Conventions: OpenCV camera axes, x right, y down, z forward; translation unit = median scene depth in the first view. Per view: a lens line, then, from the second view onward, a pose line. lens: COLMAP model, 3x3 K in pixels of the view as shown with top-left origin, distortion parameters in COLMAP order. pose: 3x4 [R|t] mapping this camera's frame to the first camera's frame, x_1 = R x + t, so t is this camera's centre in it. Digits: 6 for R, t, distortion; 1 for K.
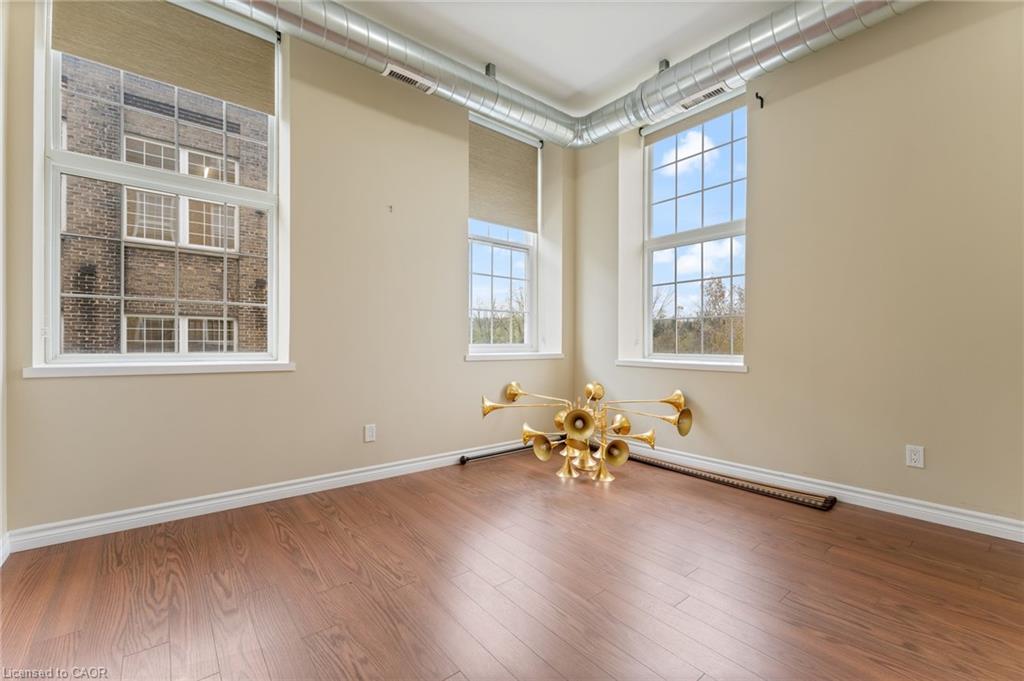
lens RADIAL K [[436.0, 0, 513.2], [0, 436.0, 340.0], [0, 0, 1]] dist [-0.000521, 0.001704]
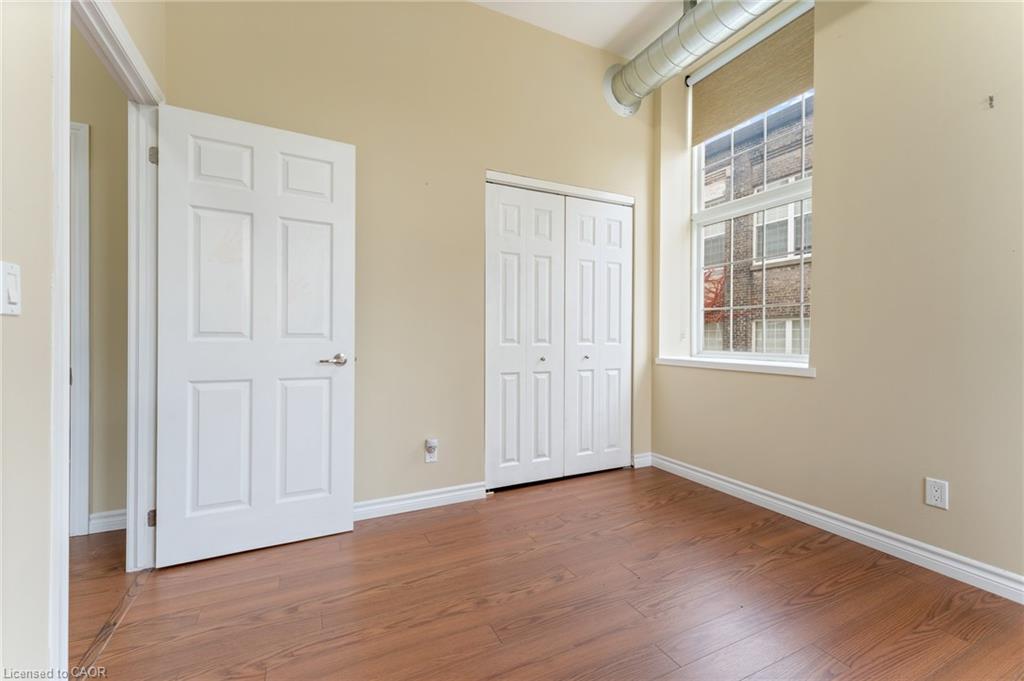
lens RADIAL K [[436.0, 0, 514.5], [0, 436.0, 341.3], [0, 0, 1]] dist [-0.000521, 0.001704]
pose [[-0.236790, -0.000599, -0.971561, 0.491757], [-0.005360, 0.999985, 0.000689, 0.003827], [0.971546, 0.005371, -0.236789, 0.686120]]
